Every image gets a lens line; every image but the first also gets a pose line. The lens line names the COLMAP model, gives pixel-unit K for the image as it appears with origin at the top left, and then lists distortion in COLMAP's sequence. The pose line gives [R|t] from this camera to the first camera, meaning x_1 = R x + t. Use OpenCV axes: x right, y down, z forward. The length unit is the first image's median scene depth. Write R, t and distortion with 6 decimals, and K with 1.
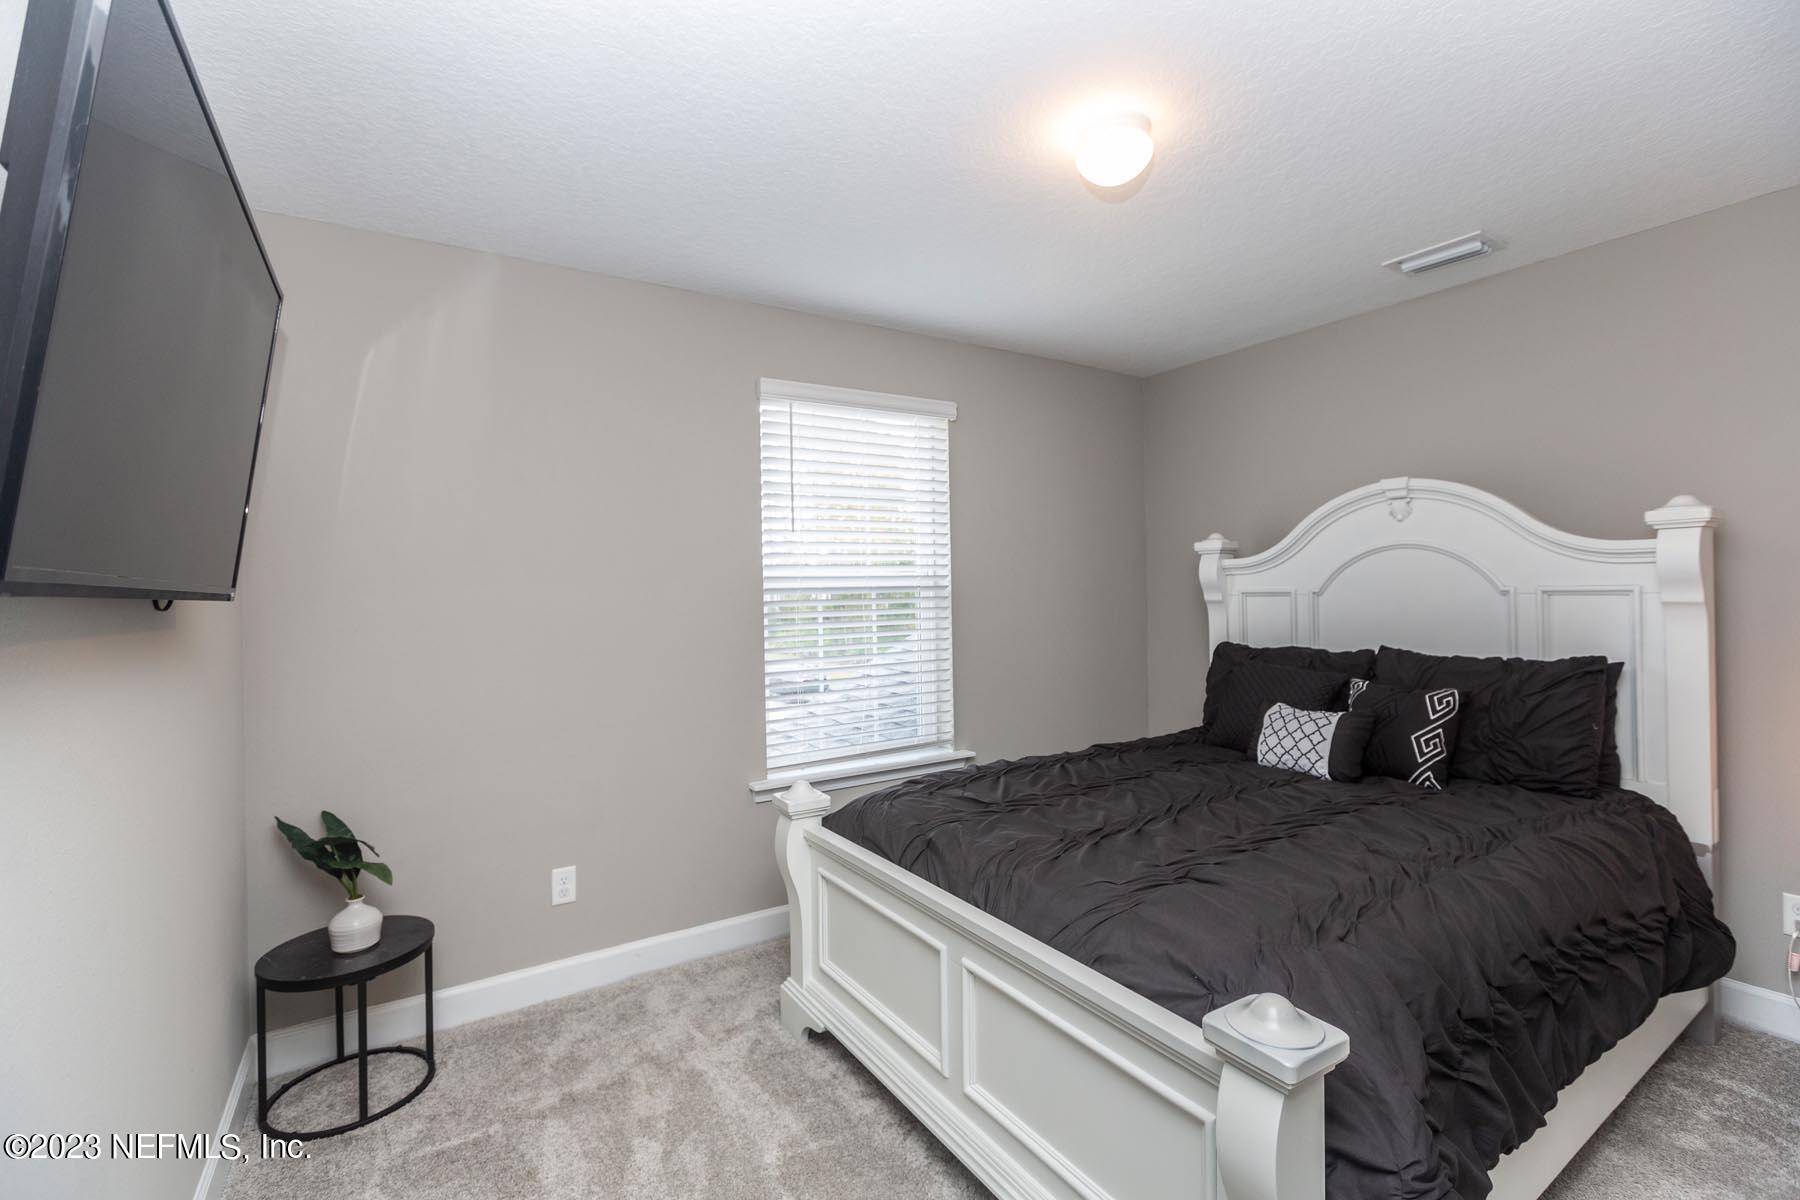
lens RADIAL K [[794.9, 0, 903.8], [0, 794.9, 588.2], [0, 0, 1]] dist [0.004706, 0.000123]
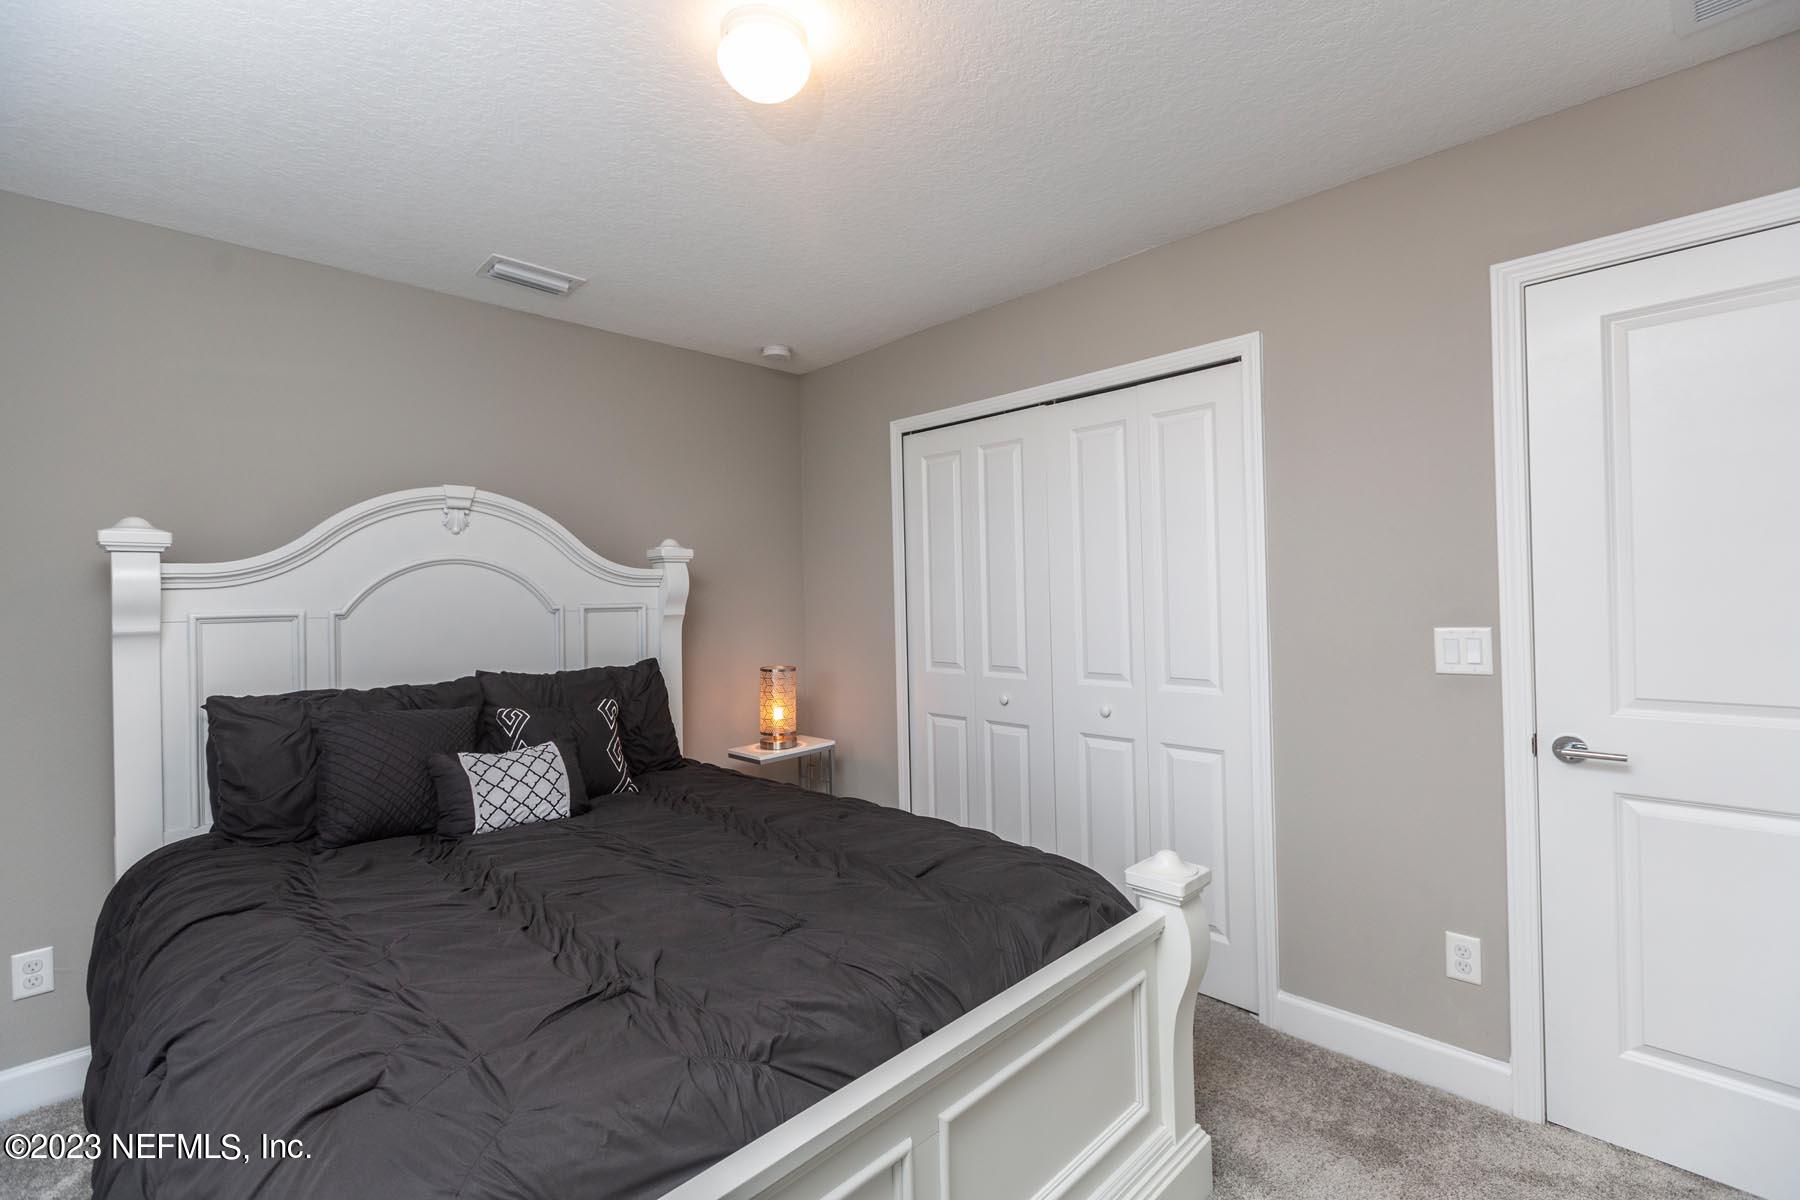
lens RADIAL K [[794.9, 0, 889.9], [0, 794.9, 600.2], [0, 0, 1]] dist [0.004706, 0.000123]
pose [[-0.221060, 0.008002, 0.975227, -0.405278], [0.013853, 0.999891, -0.005064, 0.003335], [-0.975162, 0.012390, -0.221146, 0.789850]]
